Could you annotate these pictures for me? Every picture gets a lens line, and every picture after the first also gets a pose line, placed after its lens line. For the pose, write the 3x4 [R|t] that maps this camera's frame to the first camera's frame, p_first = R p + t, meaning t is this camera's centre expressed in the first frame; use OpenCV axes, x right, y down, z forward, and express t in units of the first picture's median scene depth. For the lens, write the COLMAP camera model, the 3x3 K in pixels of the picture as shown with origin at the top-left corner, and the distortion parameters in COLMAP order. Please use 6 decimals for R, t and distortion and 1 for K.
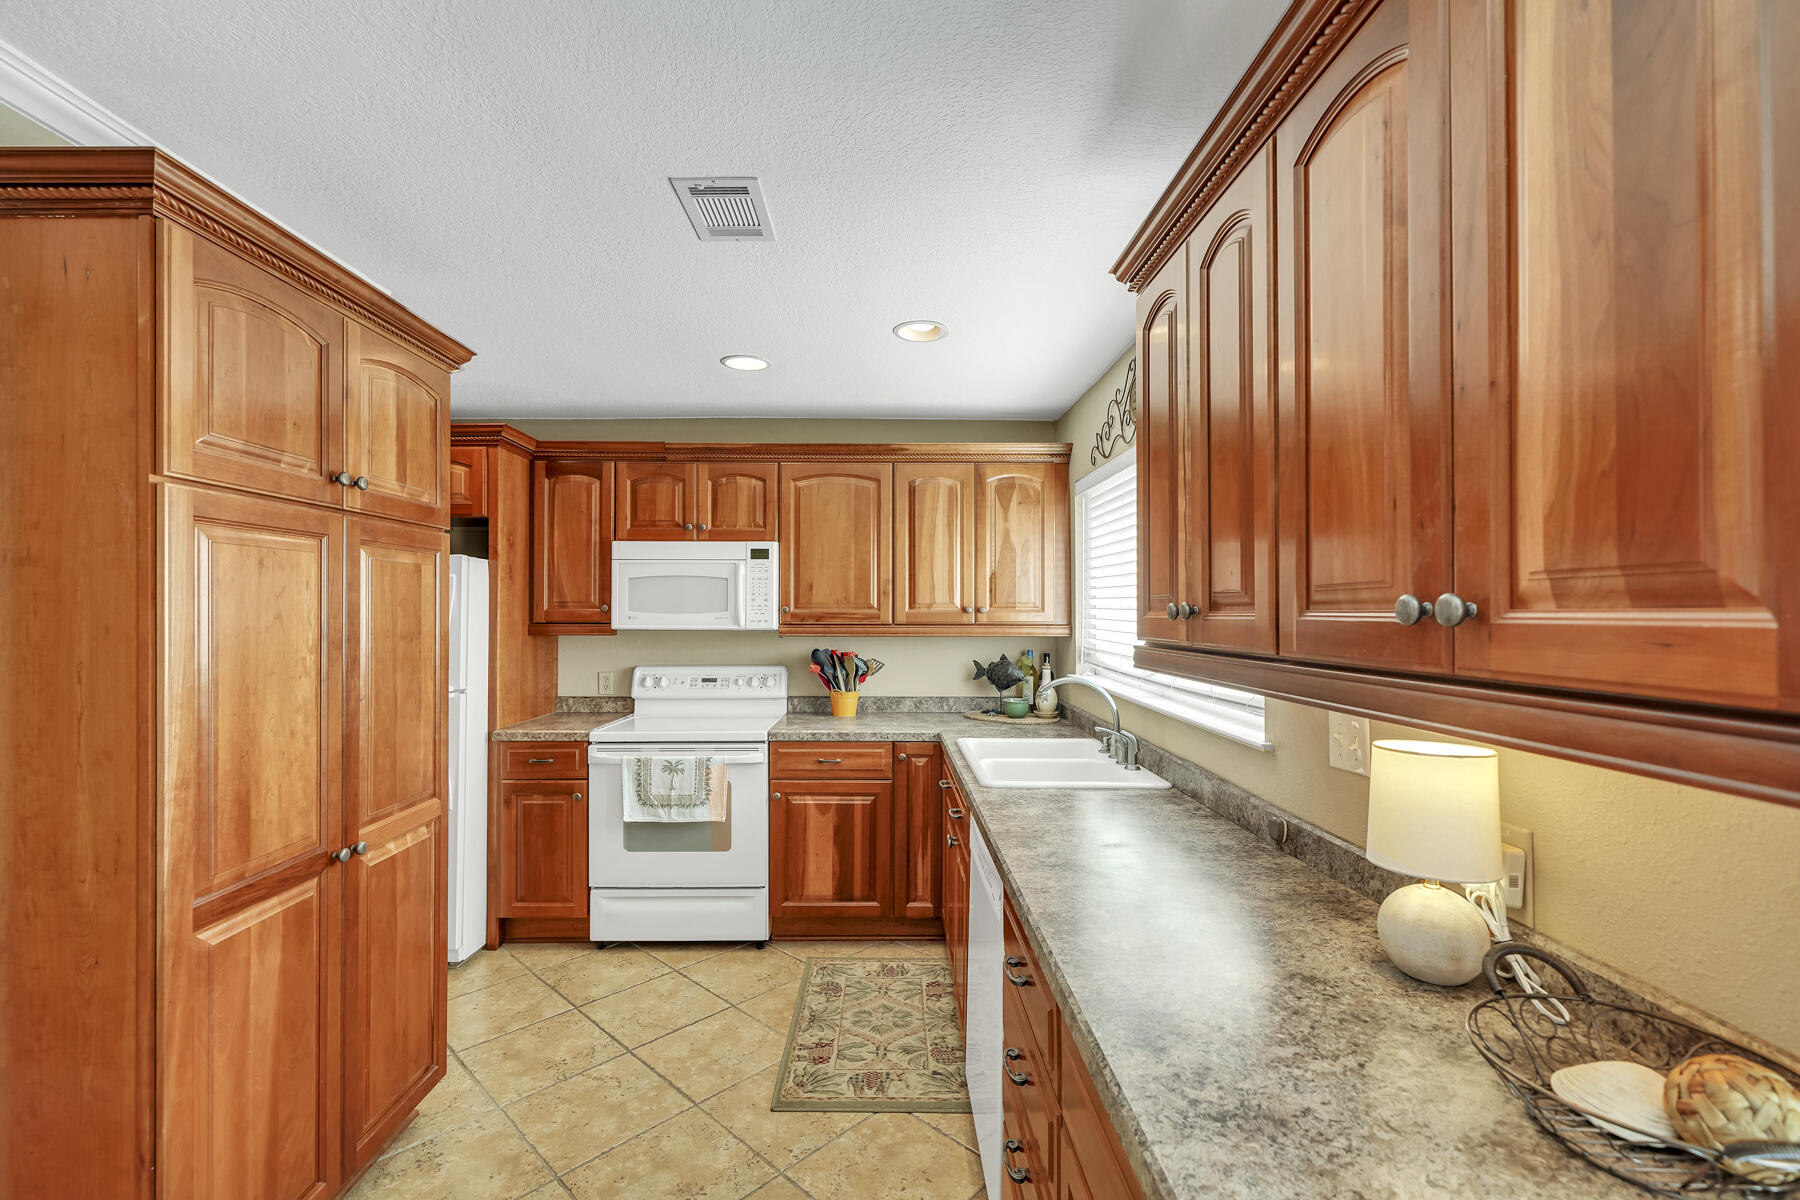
lens RADIAL K [[826.4, 0, 896.6], [0, 826.4, 602.0], [0, 0, 1]] dist [-0.002570, 0.000234]
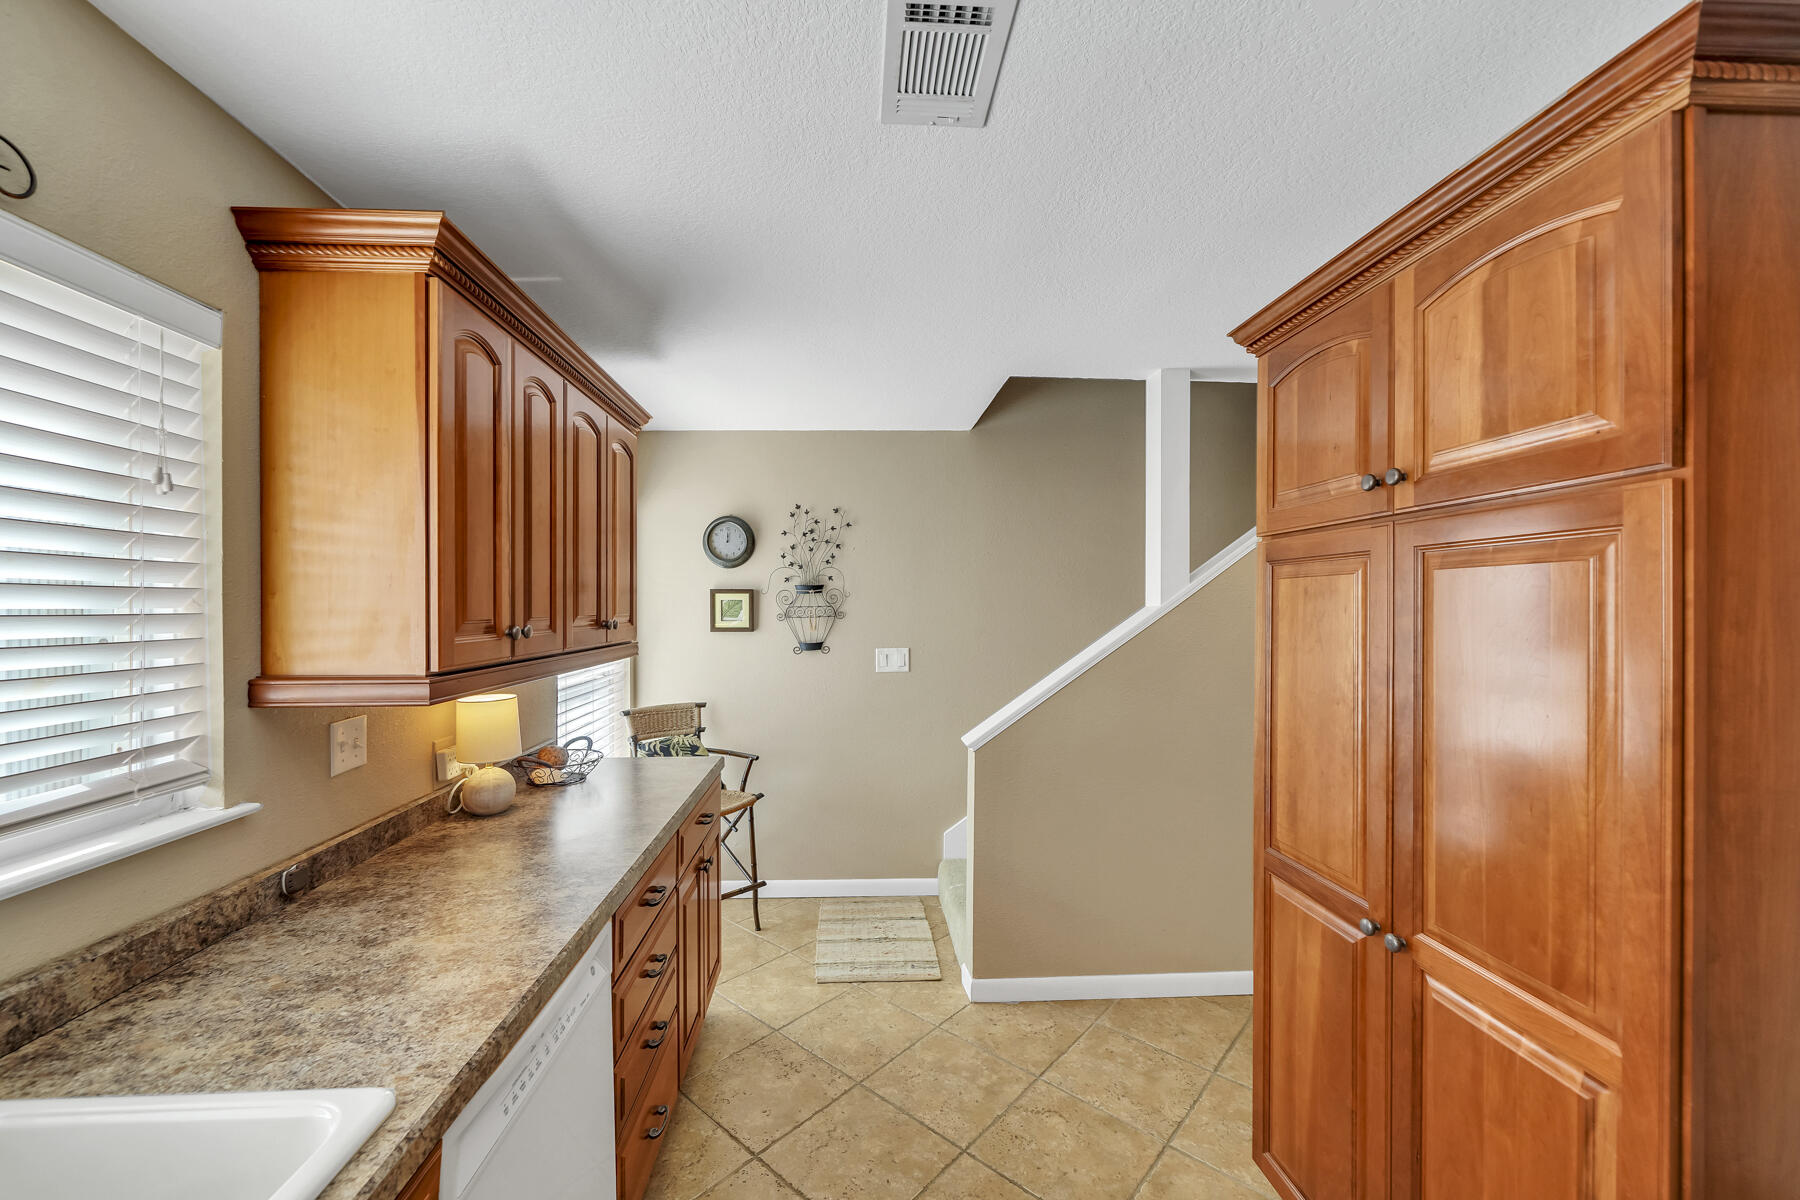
lens RADIAL K [[826.4, 0, 896.9], [0, 826.4, 606.1], [0, 0, 1]] dist [-0.002570, 0.000234]
pose [[-0.999503, -0.000253, -0.031509, -0.175456], [-0.000057, 0.999981, -0.006200, -0.018269], [0.031510, -0.006195, -0.999484, 2.026675]]
